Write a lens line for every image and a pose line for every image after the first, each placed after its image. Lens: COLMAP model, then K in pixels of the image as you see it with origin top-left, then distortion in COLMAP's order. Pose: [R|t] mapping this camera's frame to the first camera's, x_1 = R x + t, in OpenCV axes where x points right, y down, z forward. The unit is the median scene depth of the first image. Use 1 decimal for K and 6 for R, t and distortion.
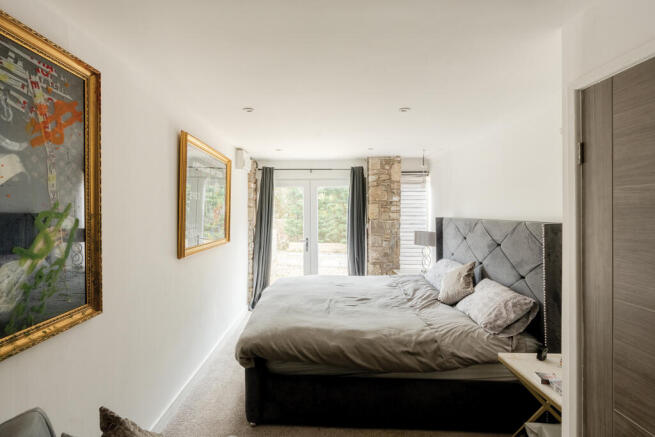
lens RADIAL K [[297.5, 0, 332.0], [0, 297.5, 214.7], [0, 0, 1]] dist [-0.019195, 0.002599]
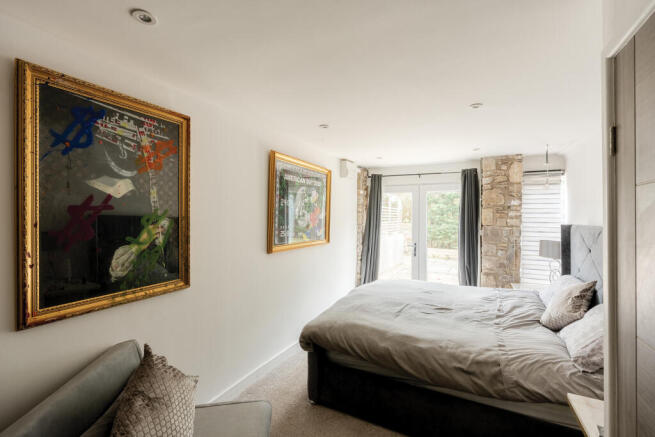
lens RADIAL K [[297.5, 0, 361.1], [0, 297.5, 217.2], [0, 0, 1]] dist [-0.019195, 0.002599]
pose [[0.909814, 0.008215, -0.414936, 0.349653], [-0.011559, 0.999918, -0.005548, -0.000852], [0.414856, 0.009844, 0.909834, 0.028658]]
